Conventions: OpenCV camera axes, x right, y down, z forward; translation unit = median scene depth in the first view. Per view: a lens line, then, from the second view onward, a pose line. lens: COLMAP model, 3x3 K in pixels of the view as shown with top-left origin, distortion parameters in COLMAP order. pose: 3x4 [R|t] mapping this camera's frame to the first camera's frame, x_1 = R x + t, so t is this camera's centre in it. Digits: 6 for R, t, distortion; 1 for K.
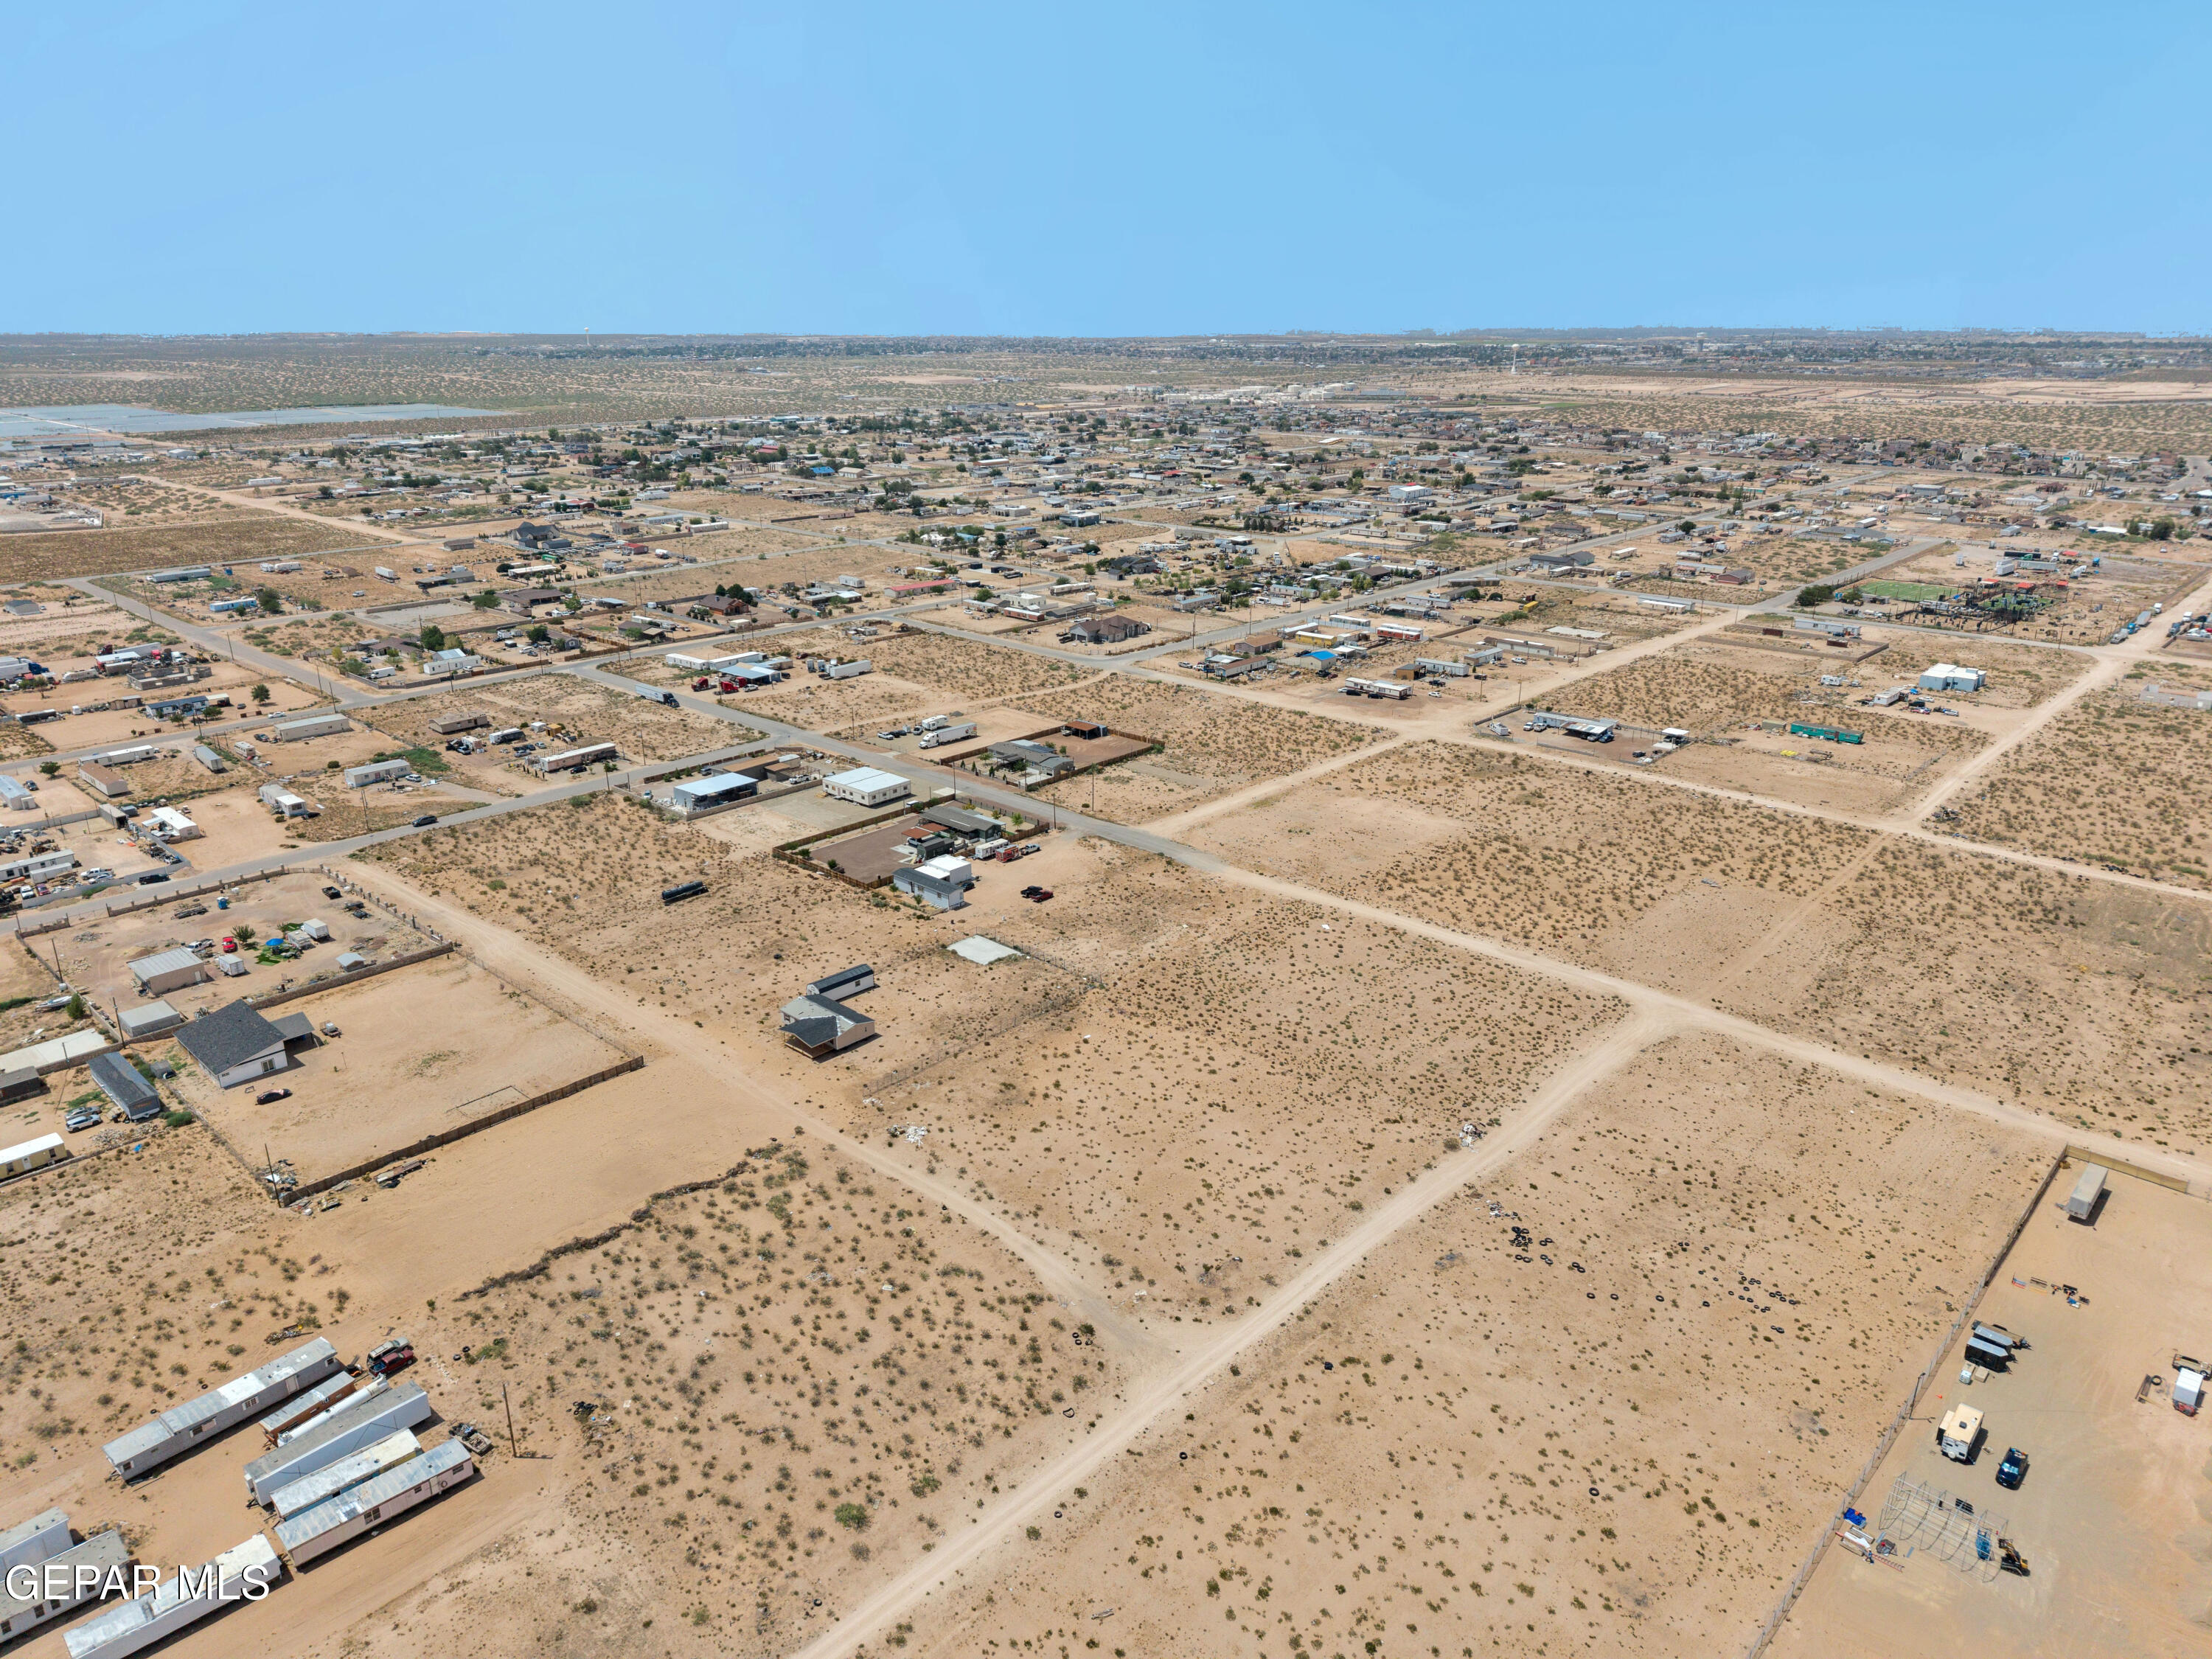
lens RADIAL K [[1468.5, 0, 1100.0], [0, 1468.5, 826.4], [0, 0, 1]] dist [0.093400, -0.157504]
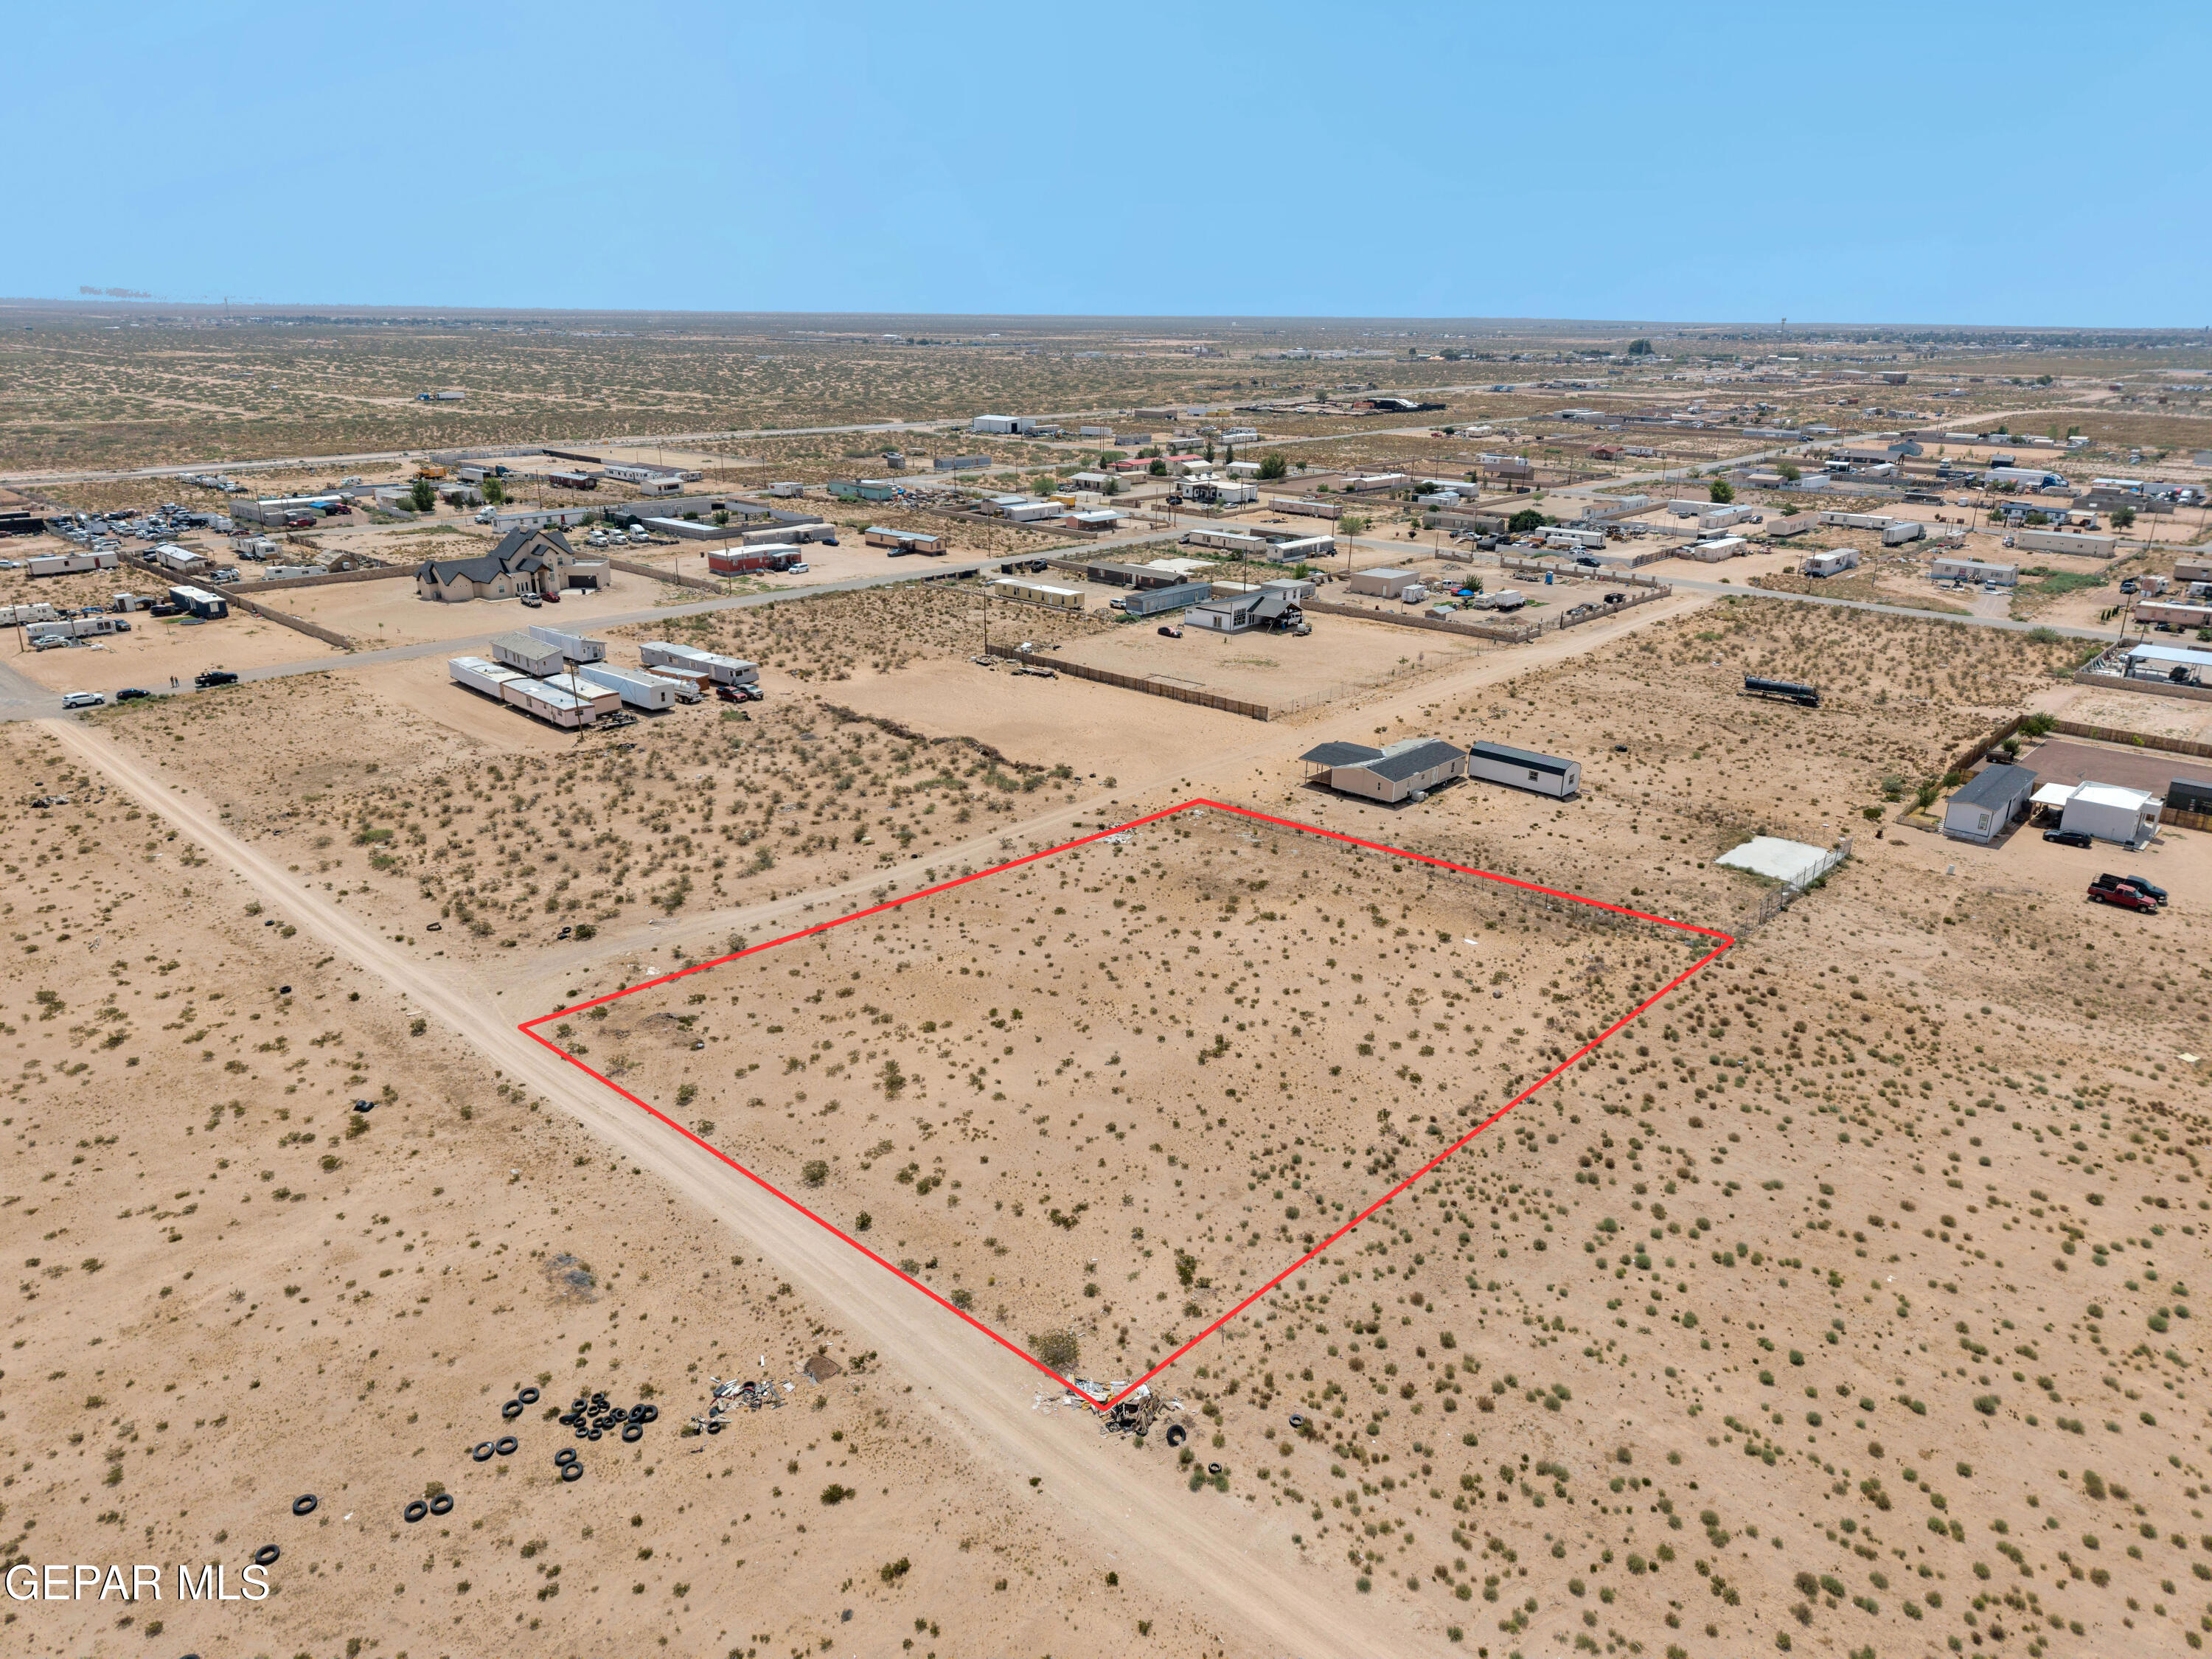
lens RADIAL K [[1456.1, 0, 1097.6], [0, 1456.1, 872.4], [0, 0, 1]] dist [0.049178, -0.055654]
pose [[-0.000084, 0.360540, -0.932744, 0.456270], [-0.339435, 0.877356, 0.339162, -0.005290], [0.940629, 0.316634, 0.122306, 0.814881]]
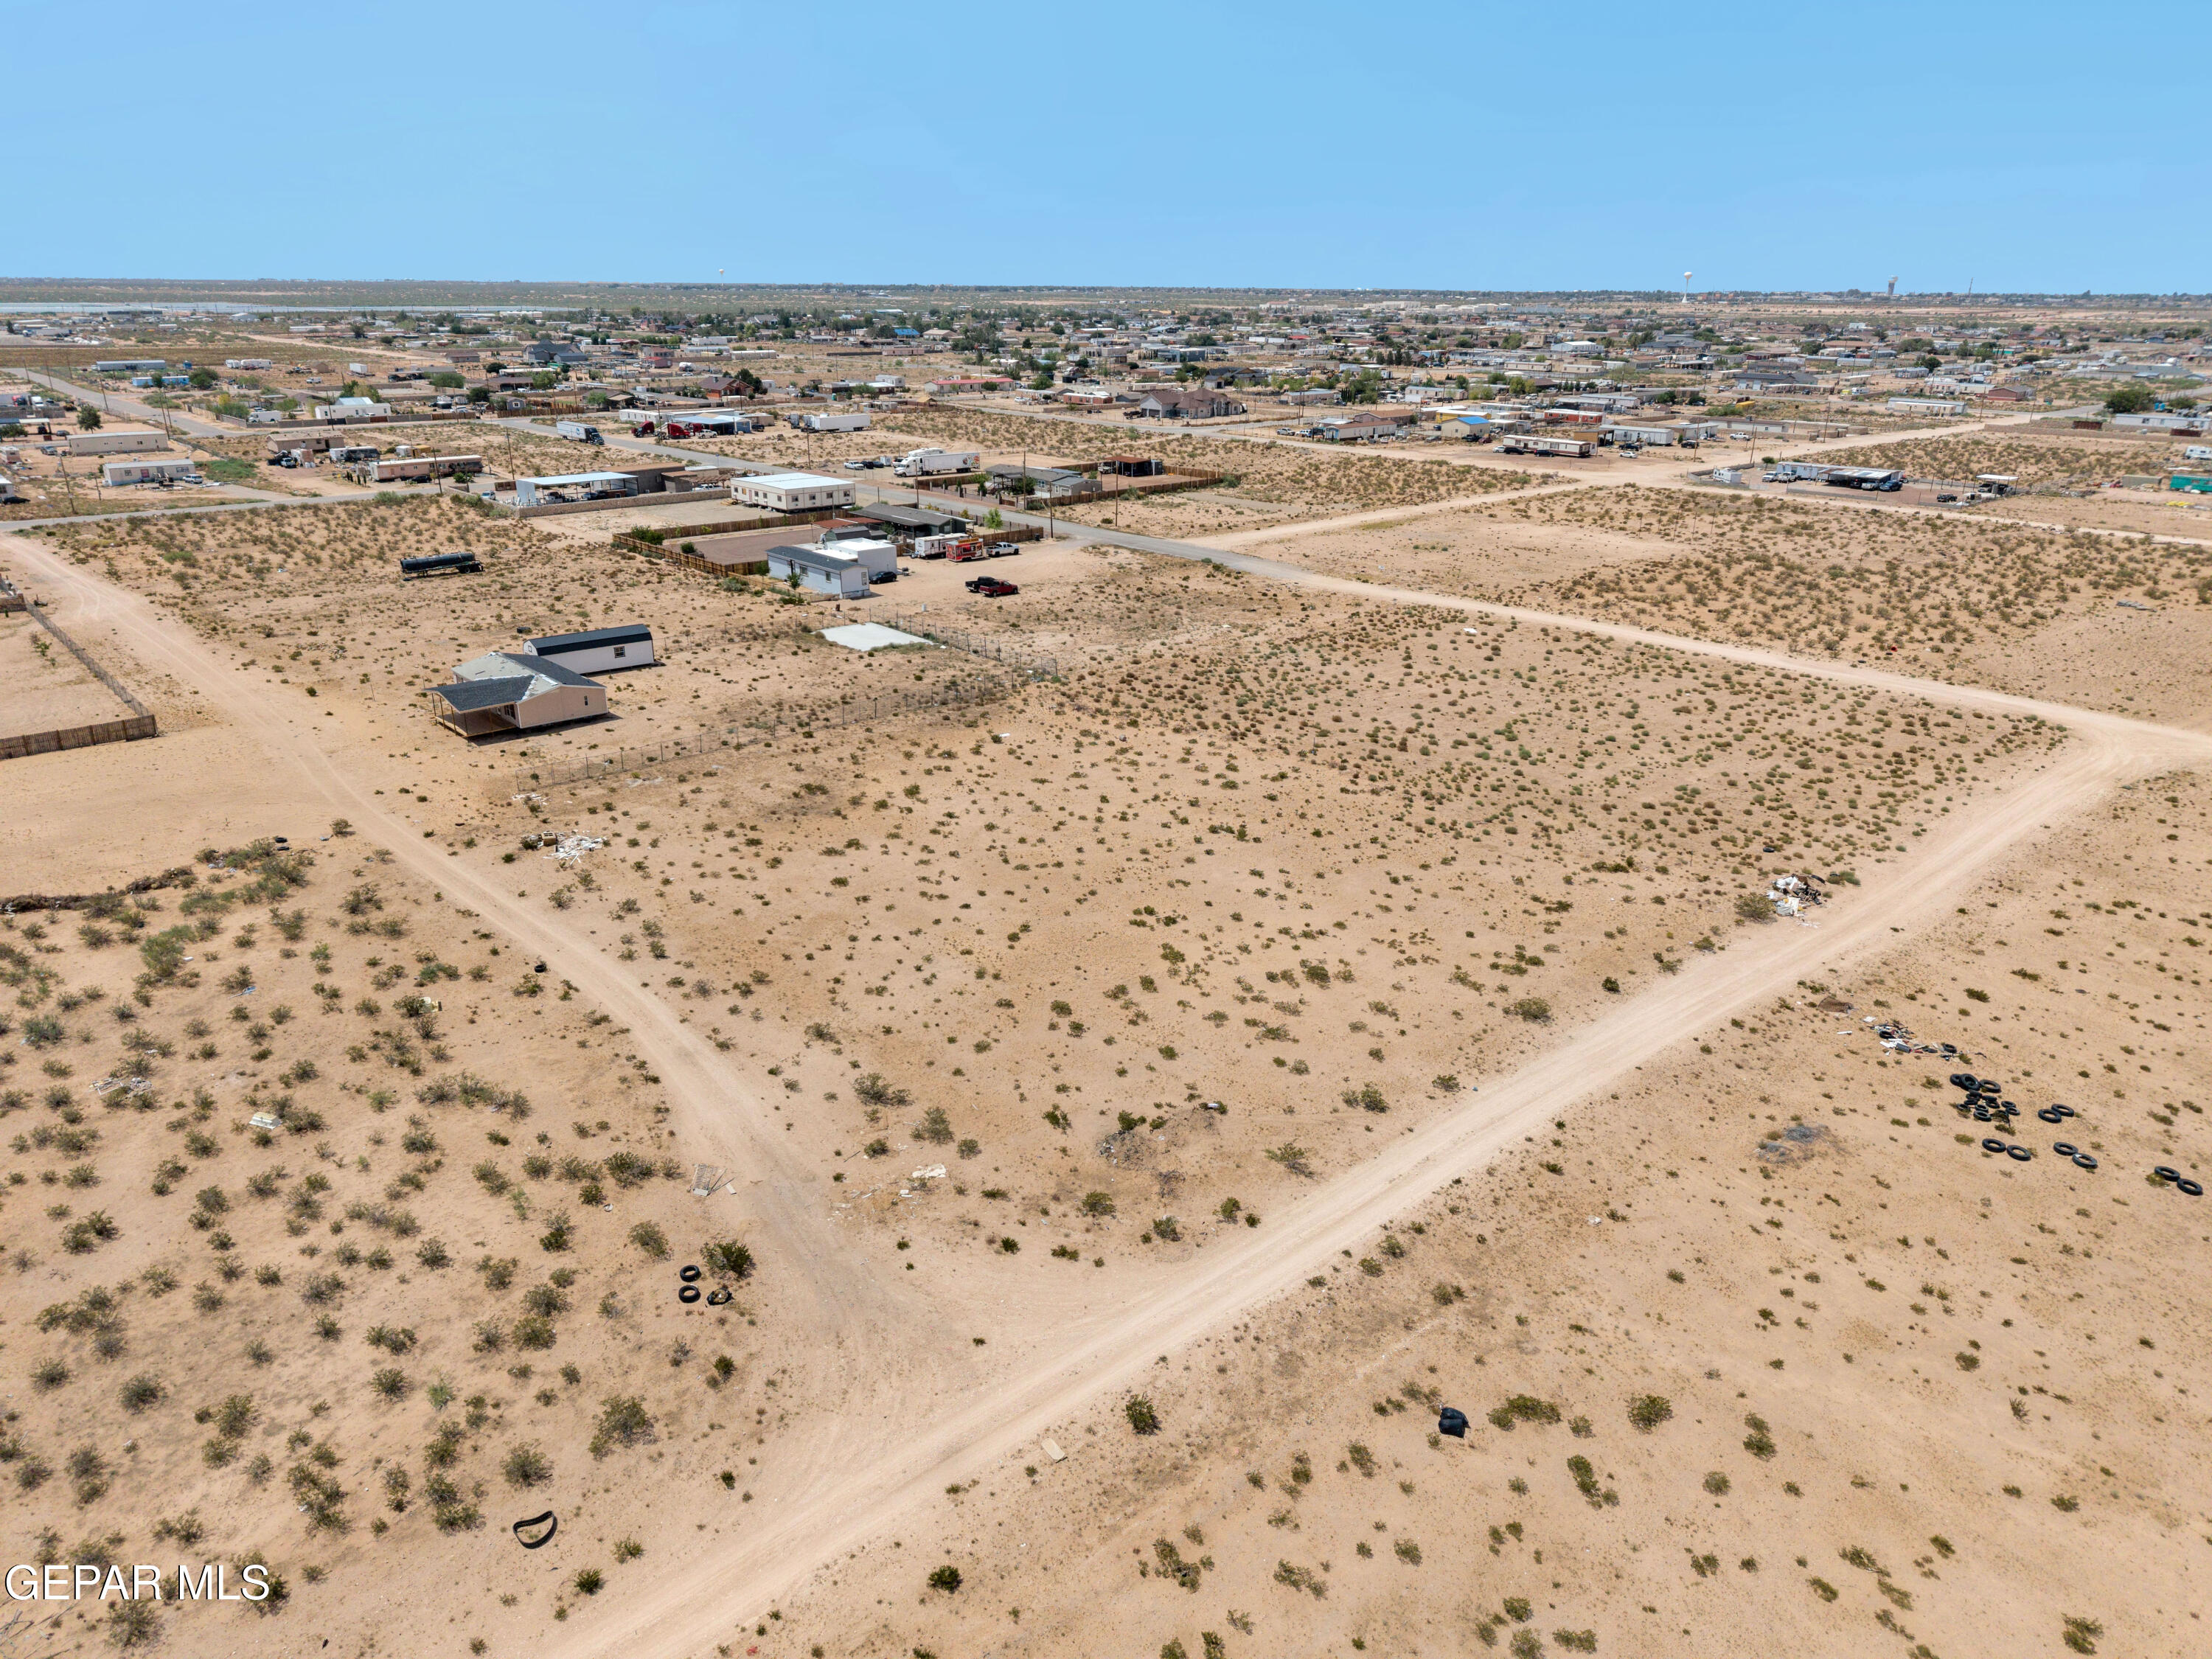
lens RADIAL K [[1456.1, 0, 1097.6], [0, 1456.1, 872.4], [0, 0, 1]] dist [0.049178, -0.055654]
pose [[0.995655, 0.041407, -0.083407, 0.070901], [-0.037304, 0.998044, 0.050163, 0.166040], [0.085321, -0.046833, 0.995252, 0.486807]]
